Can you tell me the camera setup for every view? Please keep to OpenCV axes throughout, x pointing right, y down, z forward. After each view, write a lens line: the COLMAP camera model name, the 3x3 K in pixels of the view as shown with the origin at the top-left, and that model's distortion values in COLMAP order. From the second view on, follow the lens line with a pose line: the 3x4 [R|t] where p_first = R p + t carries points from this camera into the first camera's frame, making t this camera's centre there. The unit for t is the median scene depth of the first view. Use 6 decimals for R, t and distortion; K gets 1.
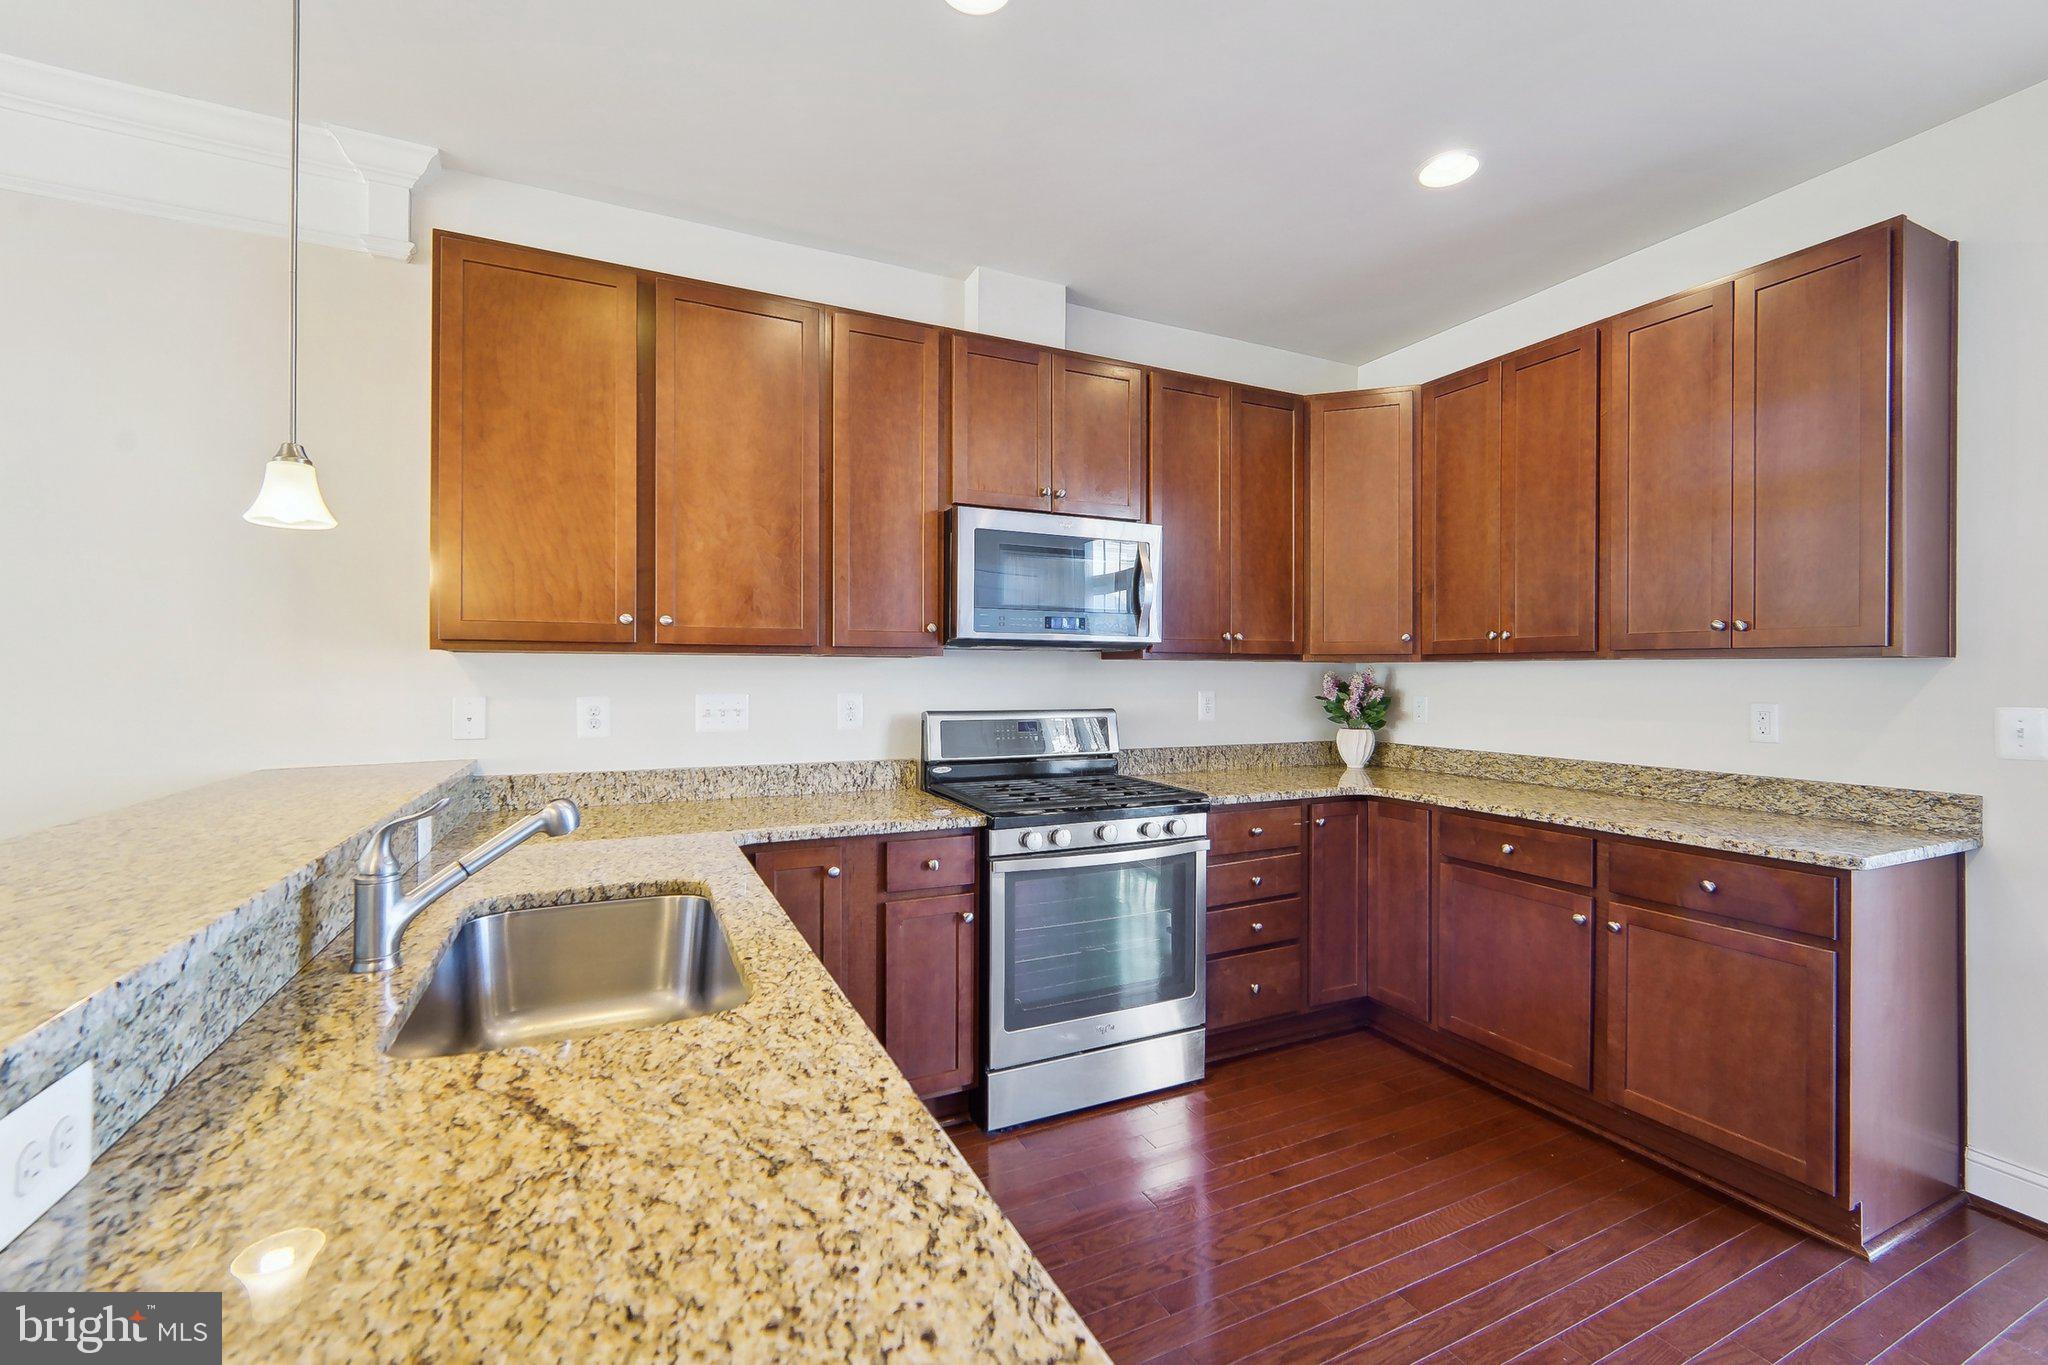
lens RADIAL K [[865.2, 0, 1036.1], [0, 865.2, 674.5], [0, 0, 1]] dist [-0.001749, -0.001424]
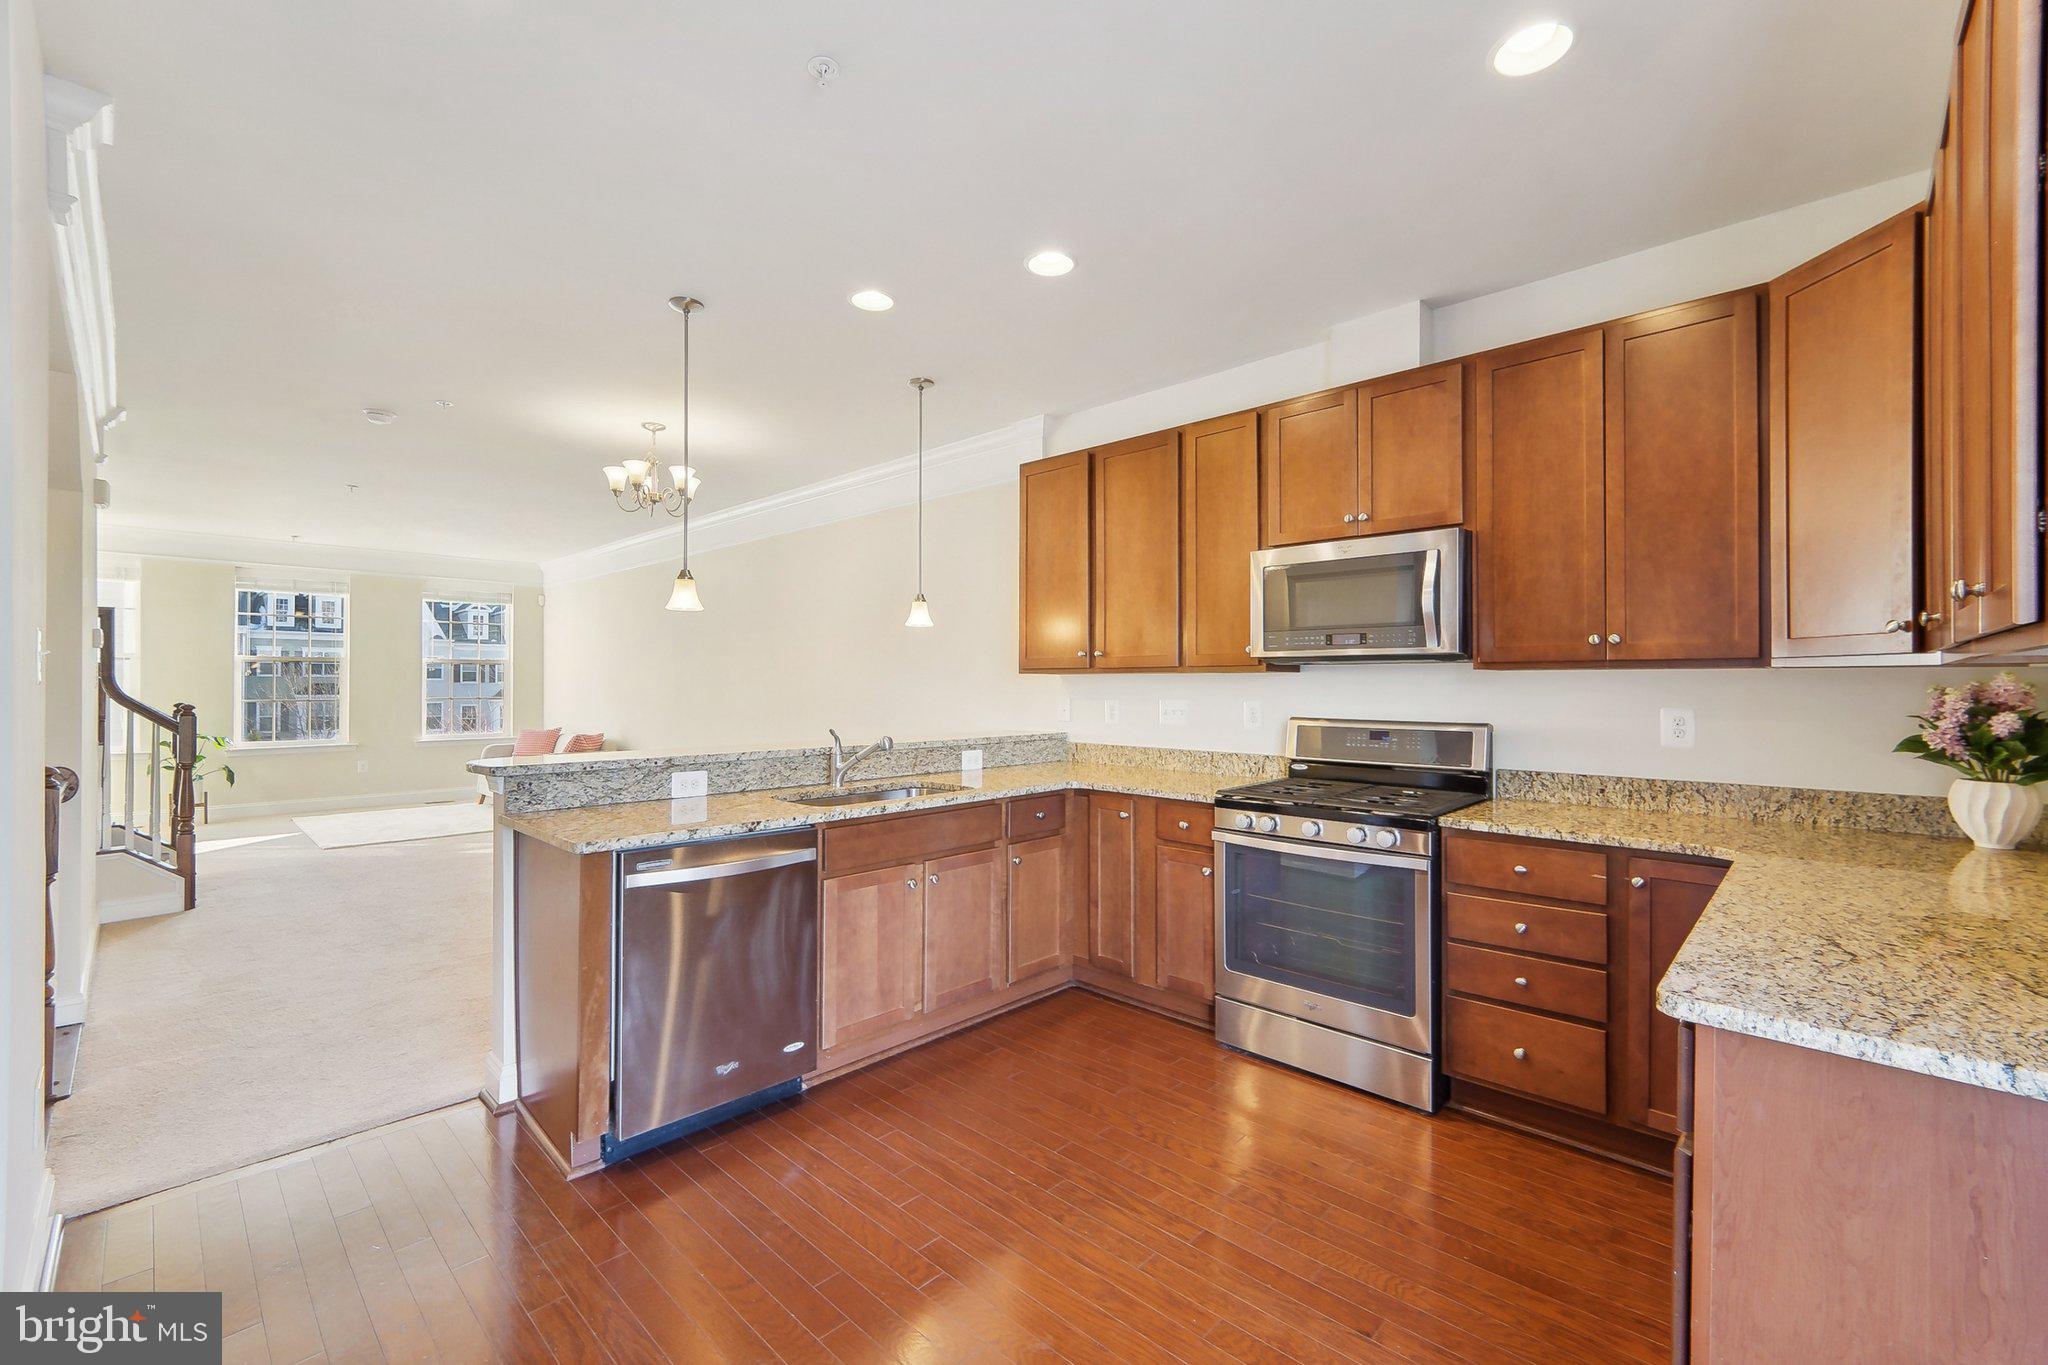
lens RADIAL K [[865.2, 0, 1007.3], [0, 865.2, 684.8], [0, 0, 1]] dist [-0.001749, -0.001424]
pose [[0.321707, -0.002148, -0.946837, 0.973703], [-0.001527, 0.999995, -0.002788, 0.001623], [0.946838, 0.002343, 0.321702, 0.263046]]
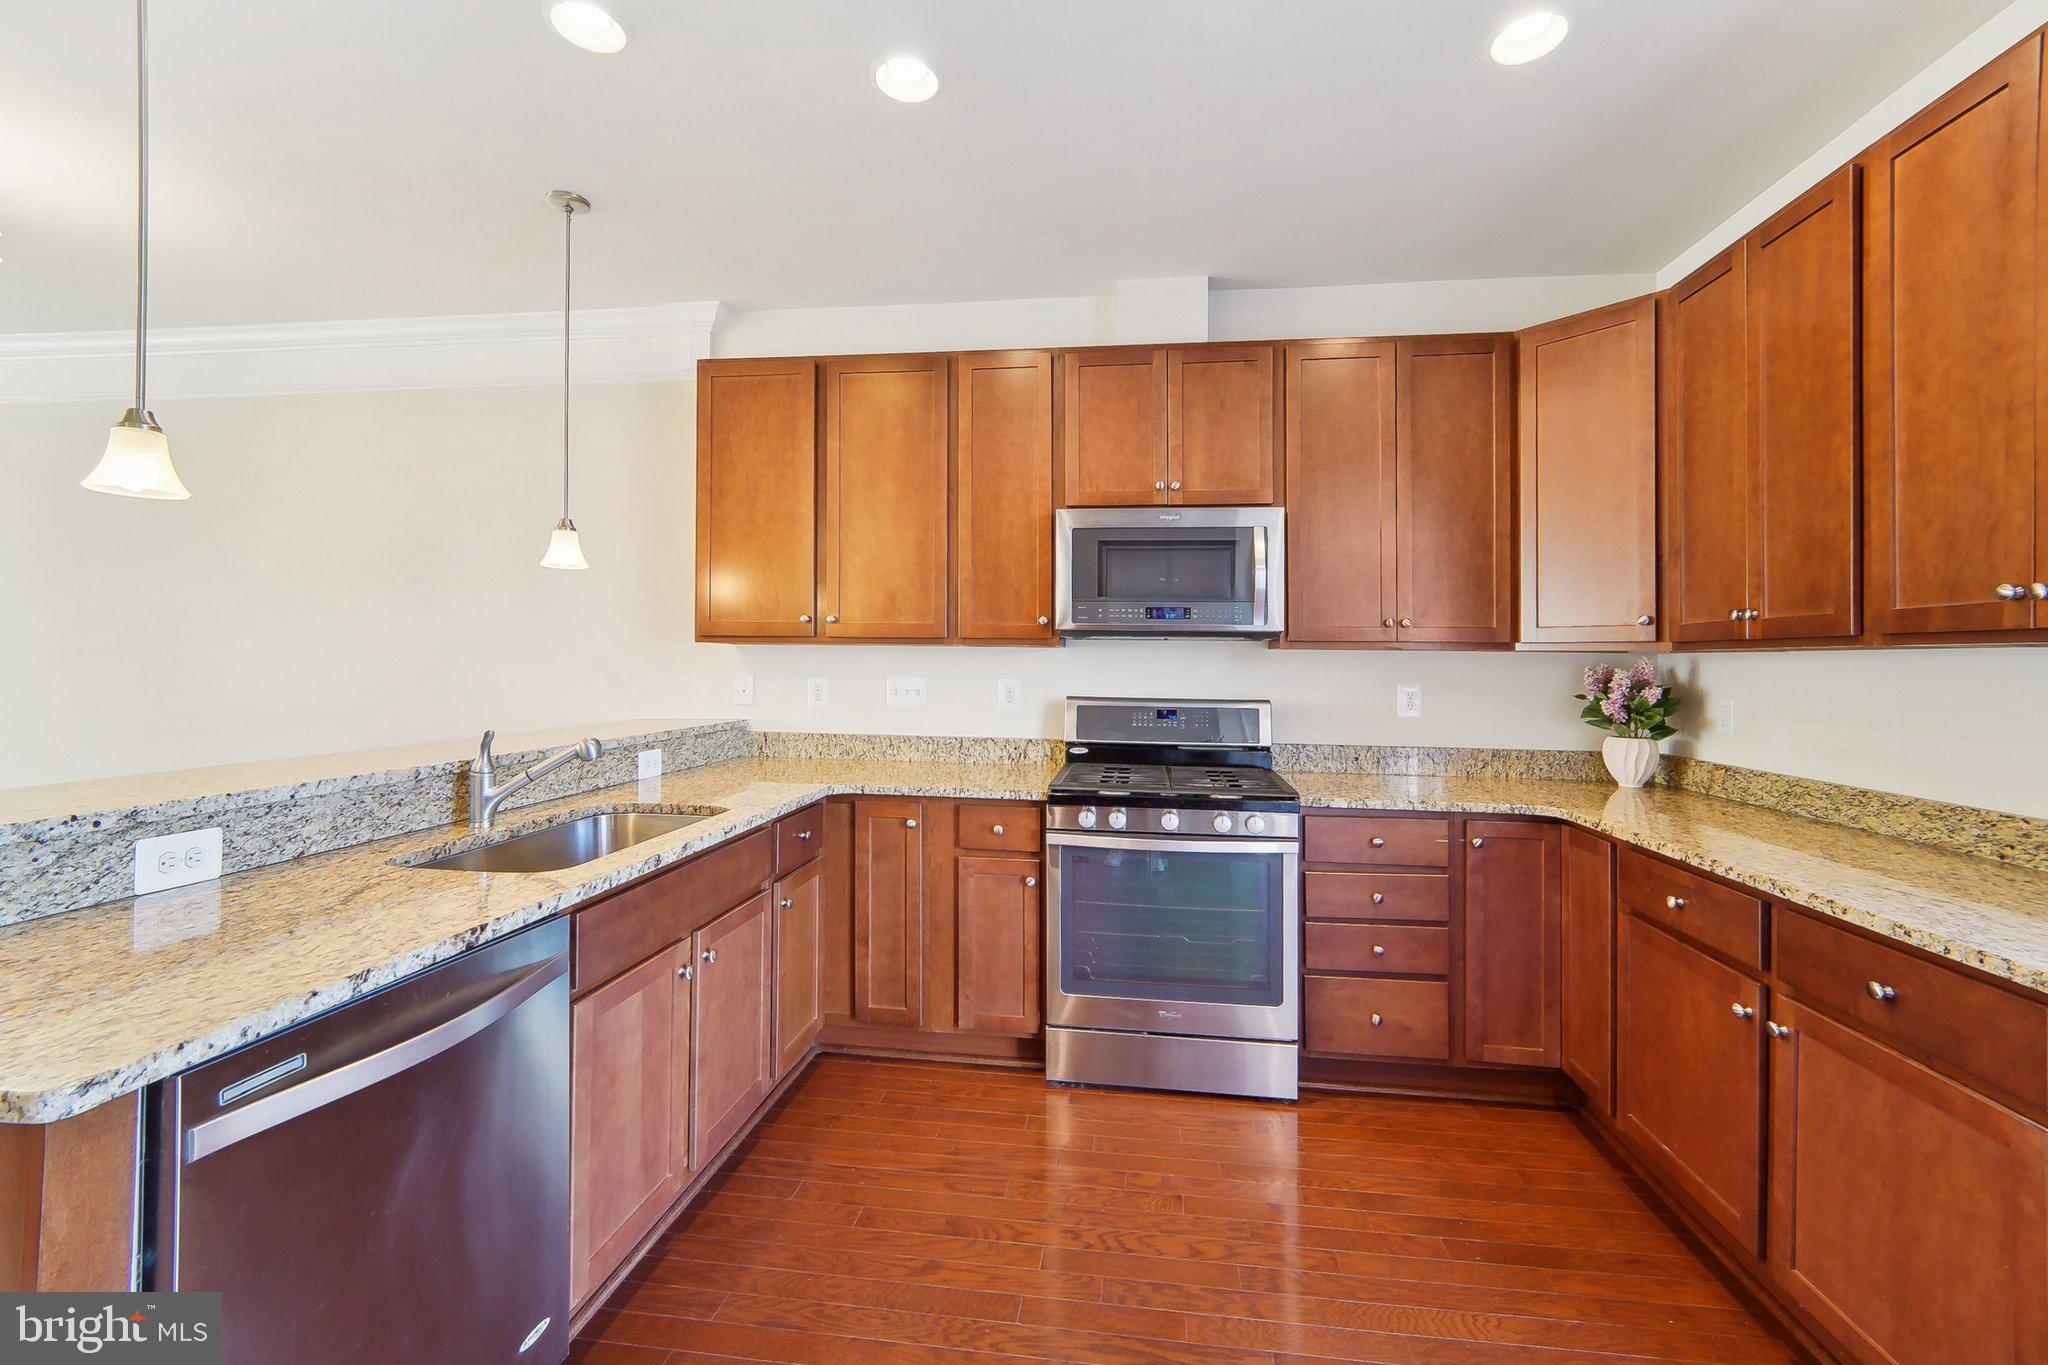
lens RADIAL K [[865.2, 0, 1067.4], [0, 865.2, 658.4], [0, 0, 1]] dist [-0.001749, -0.001424]
pose [[0.832656, 0.004297, -0.553774, 0.527381], [-0.009565, 0.999932, -0.006623, 0.001900], [0.553708, 0.010811, 0.832641, 0.092434]]
